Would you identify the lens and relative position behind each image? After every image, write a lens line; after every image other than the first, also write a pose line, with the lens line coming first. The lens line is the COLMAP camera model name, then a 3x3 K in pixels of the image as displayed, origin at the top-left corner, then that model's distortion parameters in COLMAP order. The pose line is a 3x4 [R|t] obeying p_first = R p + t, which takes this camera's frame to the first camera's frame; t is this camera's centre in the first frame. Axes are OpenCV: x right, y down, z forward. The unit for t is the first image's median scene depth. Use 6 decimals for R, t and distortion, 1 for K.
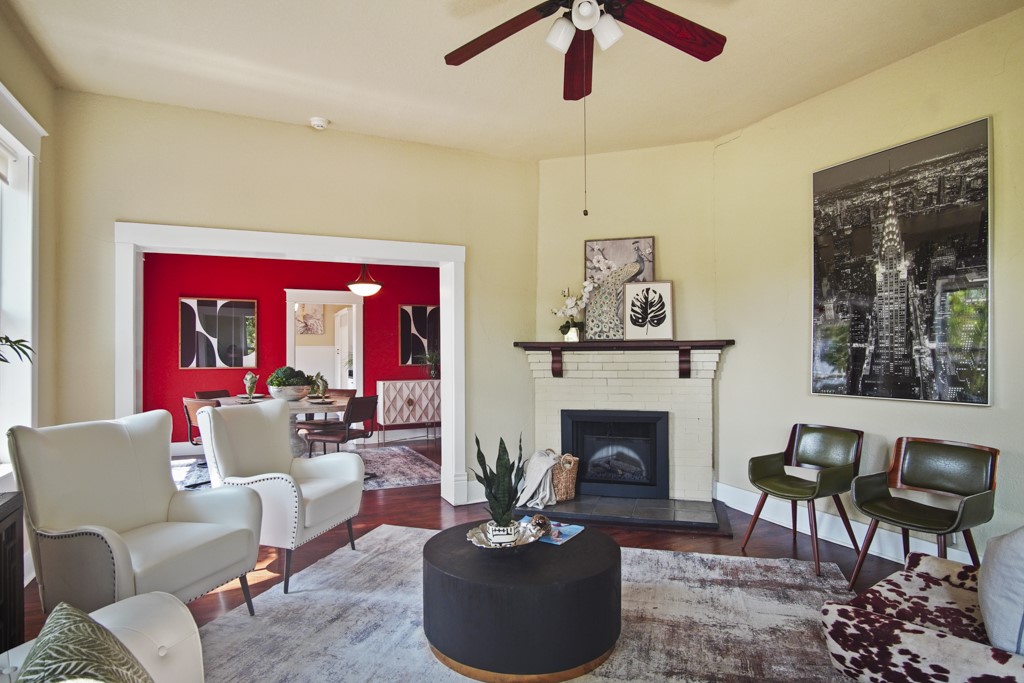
lens RADIAL K [[565.1, 0, 509.5], [0, 565.1, 350.4], [0, 0, 1]] dist [-0.002387, -0.000458]
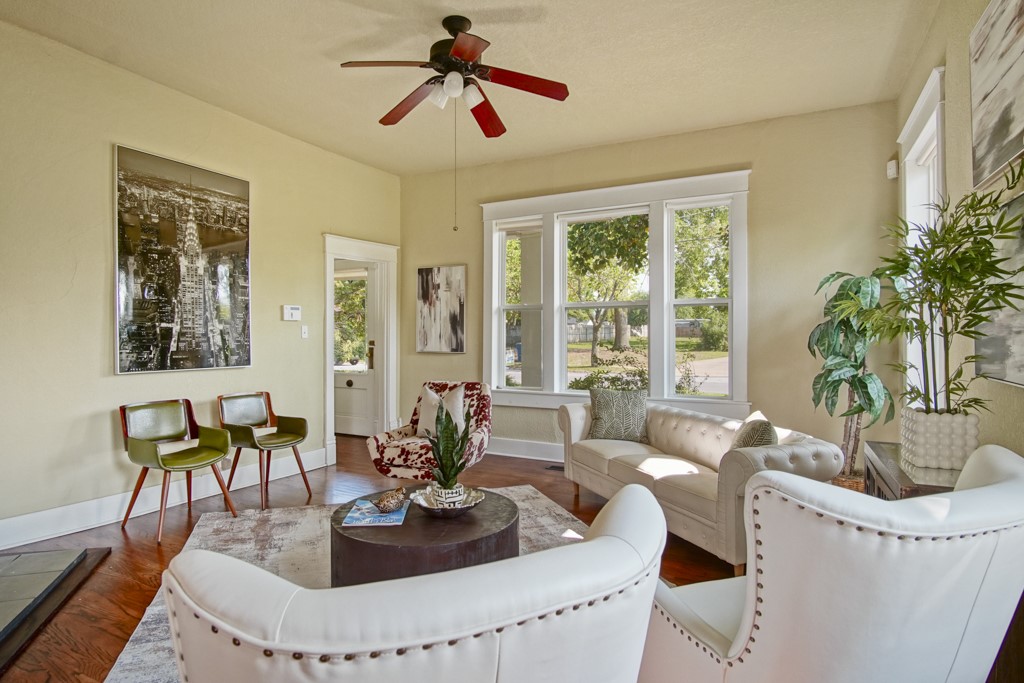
lens RADIAL K [[565.1, 0, 509.0], [0, 565.1, 335.7], [0, 0, 1]] dist [-0.002387, -0.000458]
pose [[-0.602562, 0.001606, 0.798070, -0.715750], [-0.004114, 0.999978, -0.005119, 0.015624], [-0.798062, -0.006367, -0.602542, 1.180479]]
